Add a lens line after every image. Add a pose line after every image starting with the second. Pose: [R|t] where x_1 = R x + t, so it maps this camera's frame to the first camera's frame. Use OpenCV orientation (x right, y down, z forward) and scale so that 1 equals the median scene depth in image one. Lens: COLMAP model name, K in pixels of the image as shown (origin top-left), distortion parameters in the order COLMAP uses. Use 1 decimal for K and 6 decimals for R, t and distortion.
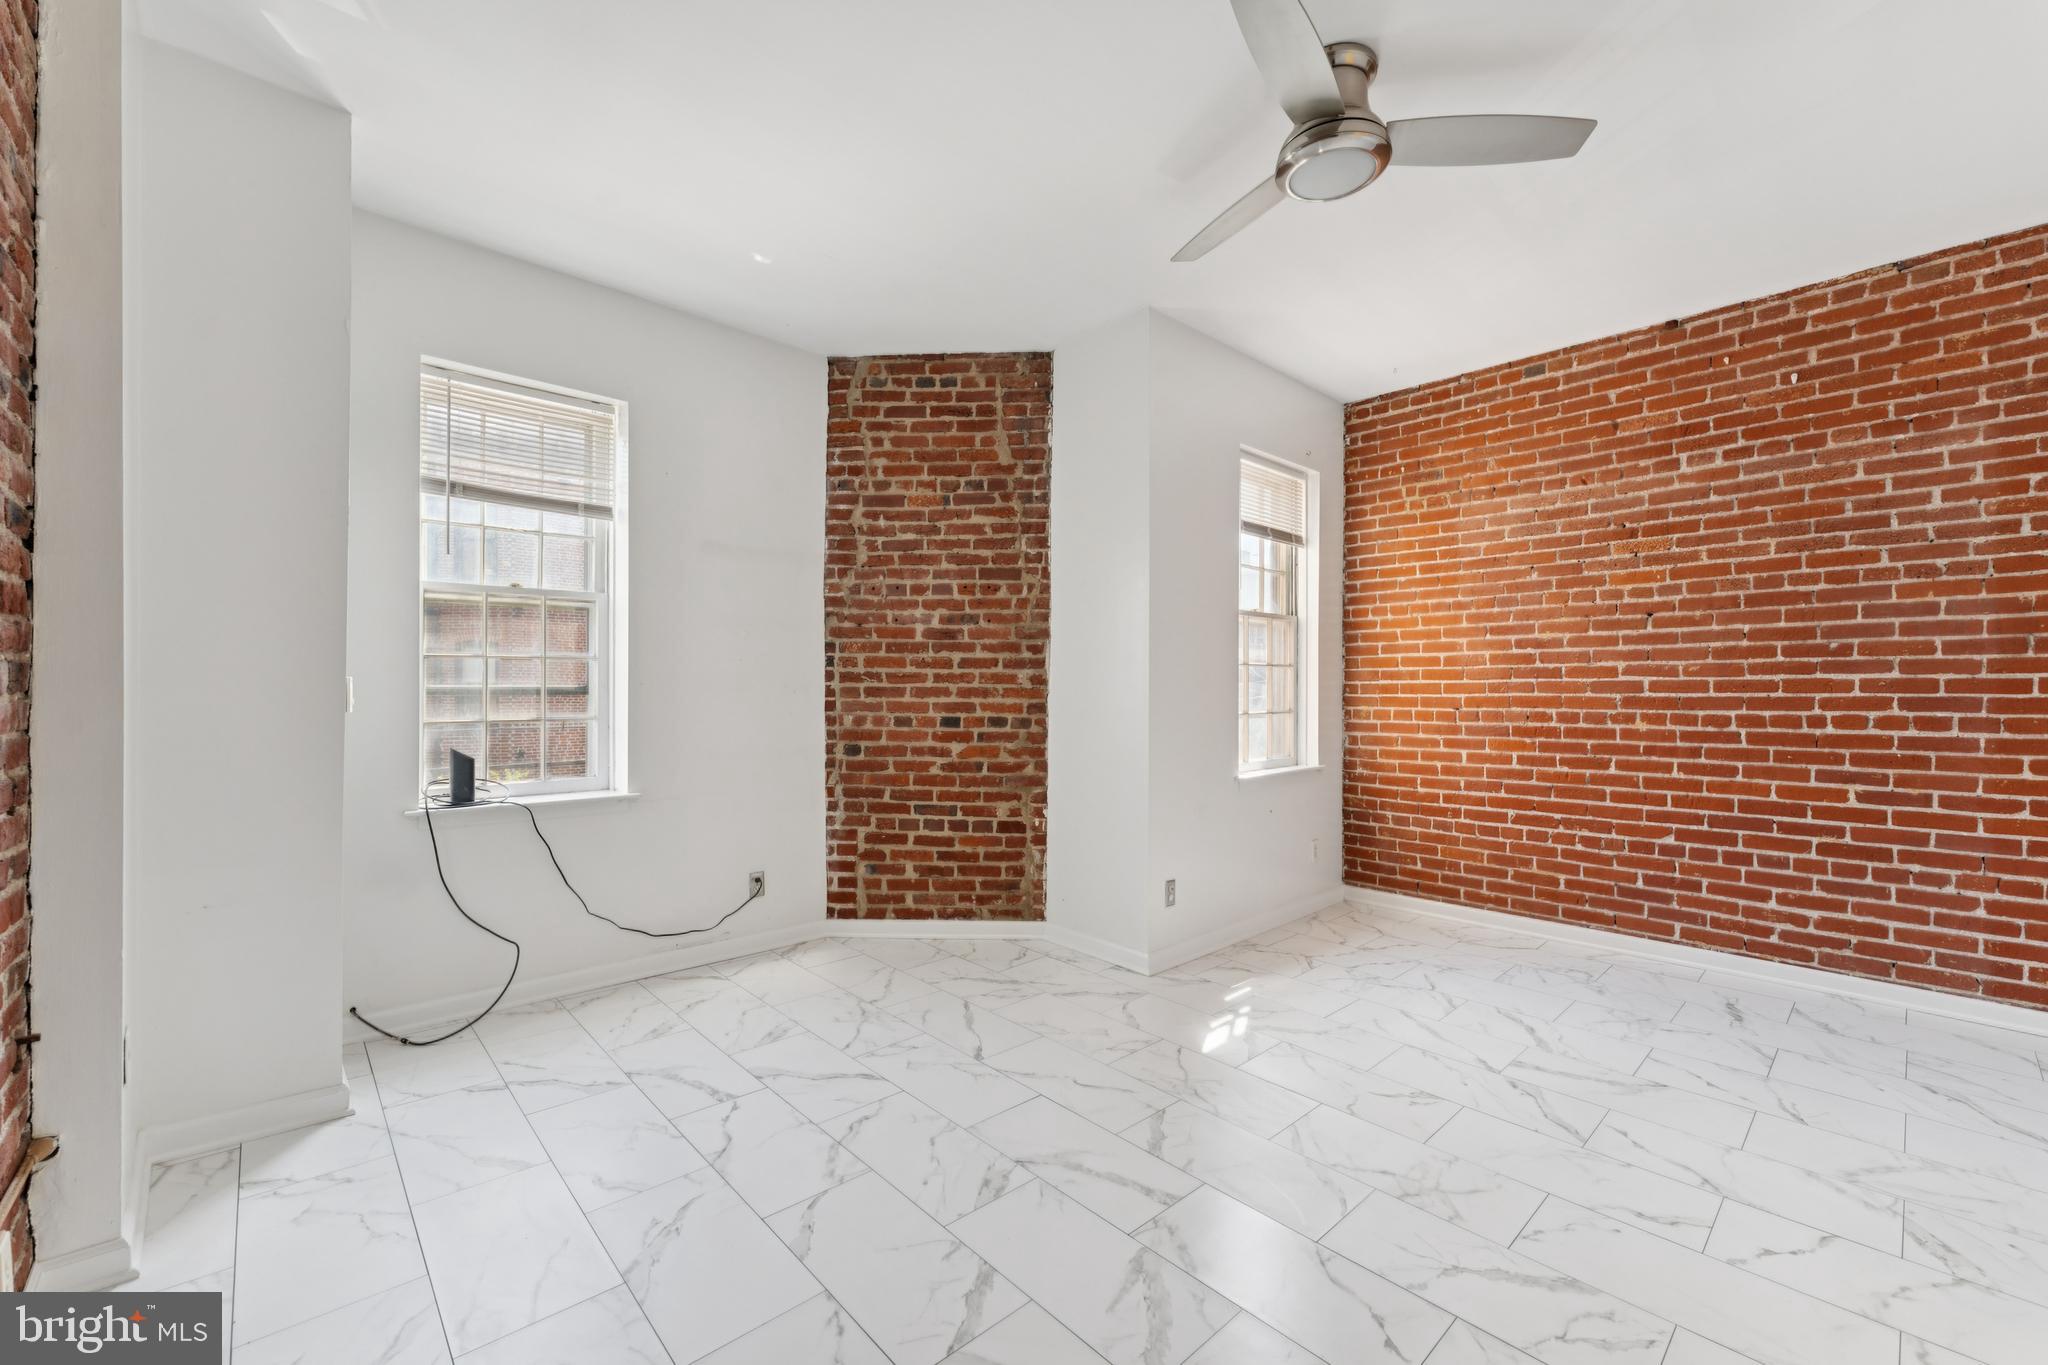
lens RADIAL K [[822.0, 0, 1031.7], [0, 822.0, 687.8], [0, 0, 1]] dist [0.001872, -0.000056]
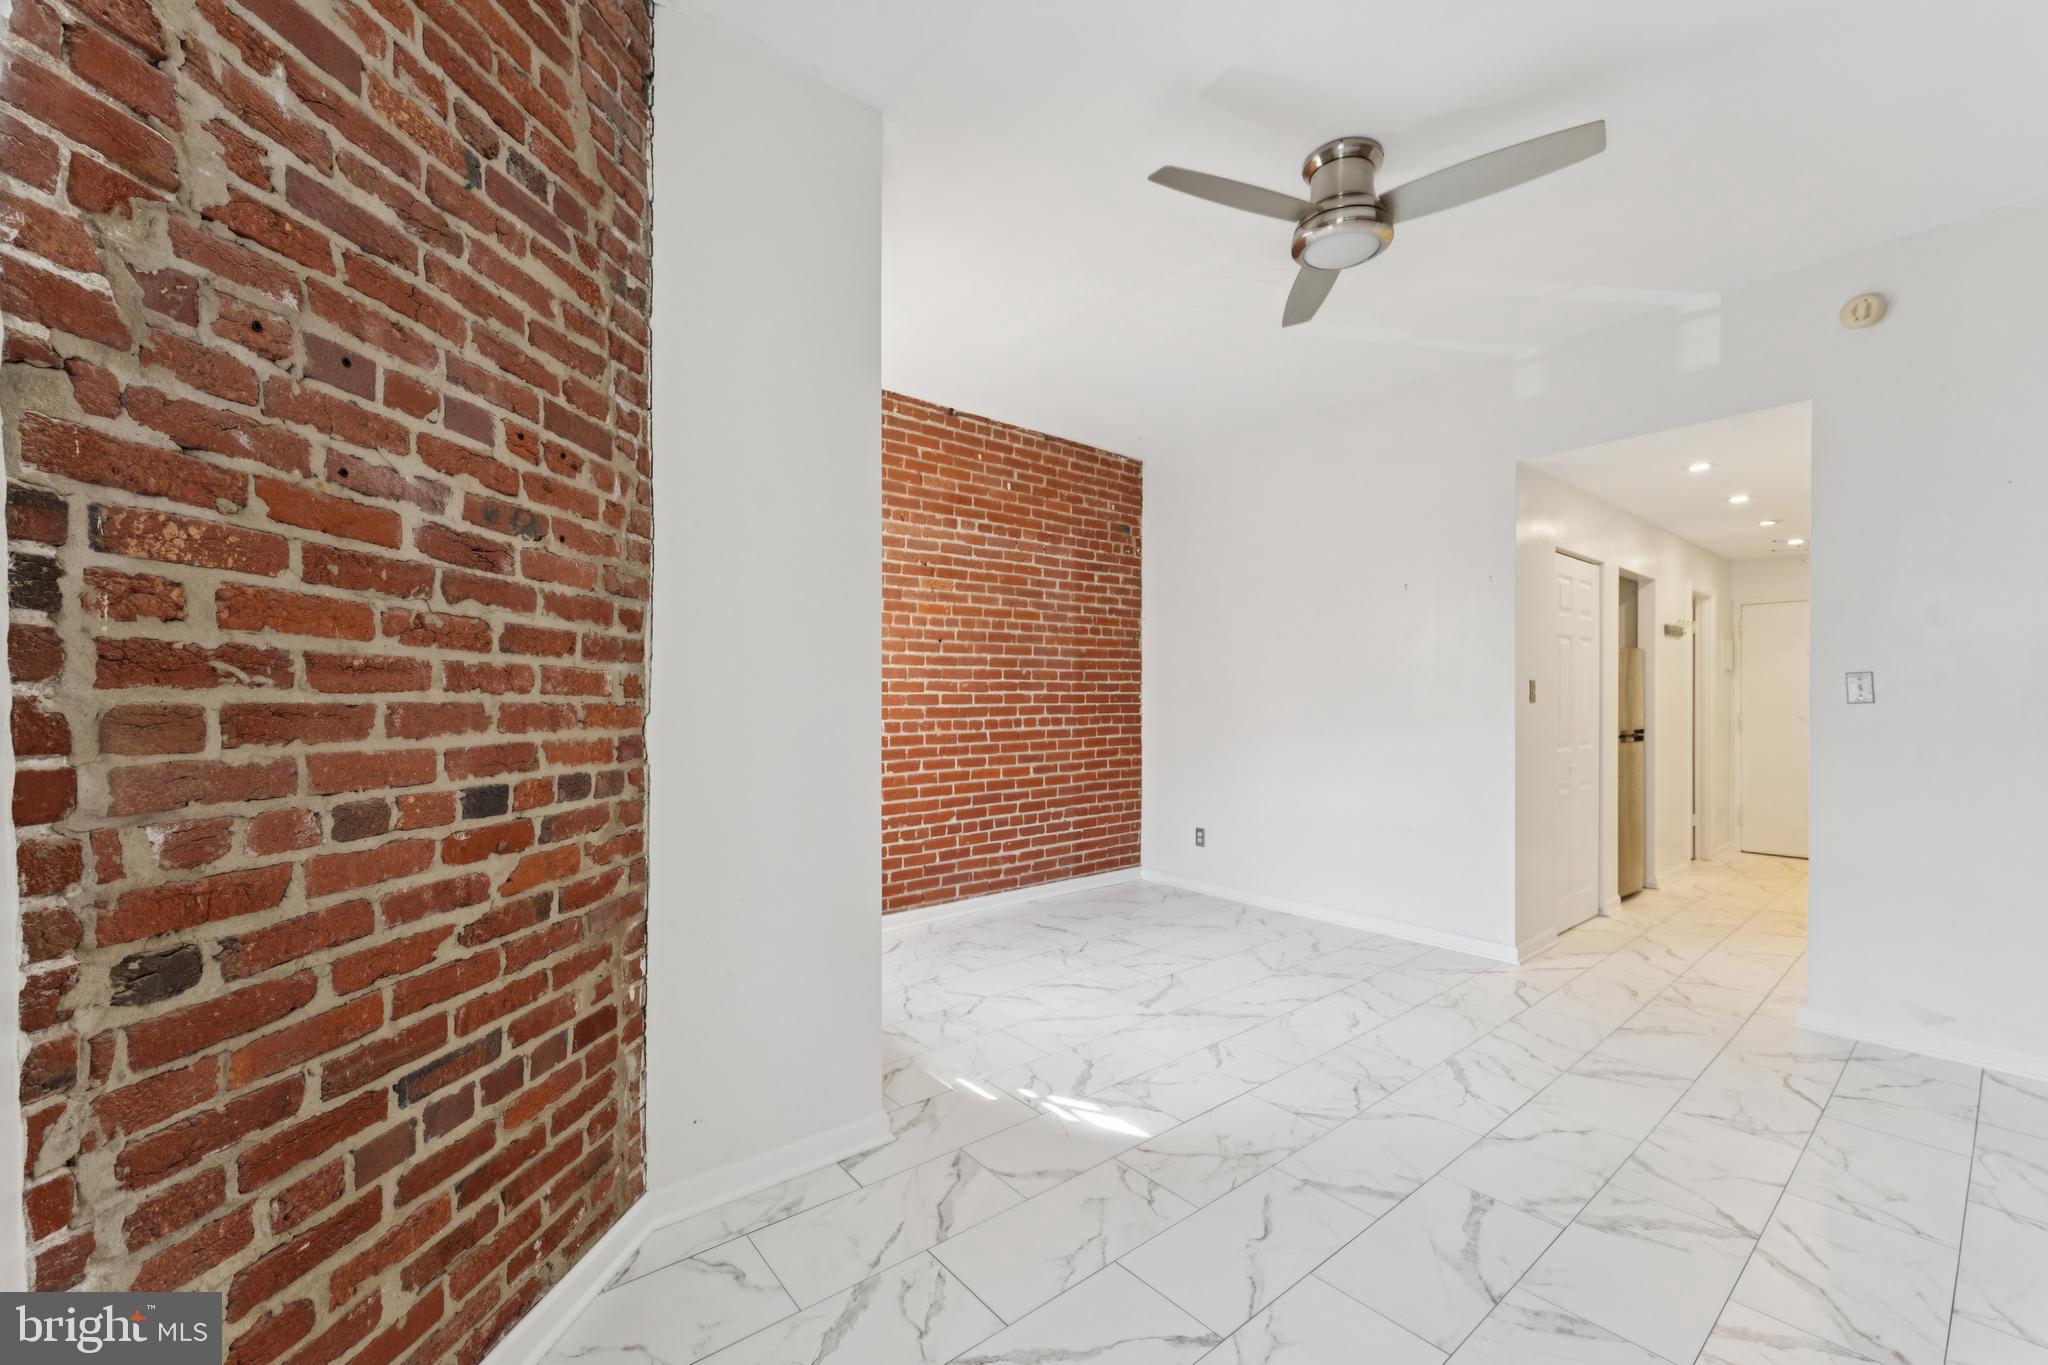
lens RADIAL K [[825.2, 0, 1024.9], [0, 825.2, 706.7], [0, 0, 1]] dist [-0.000131, -0.000324]
pose [[0.061214, -0.010282, 0.998072, -0.441649], [0.001472, 0.999947, 0.010211, -0.002751], [-0.998124, 0.000844, 0.061226, 0.745090]]
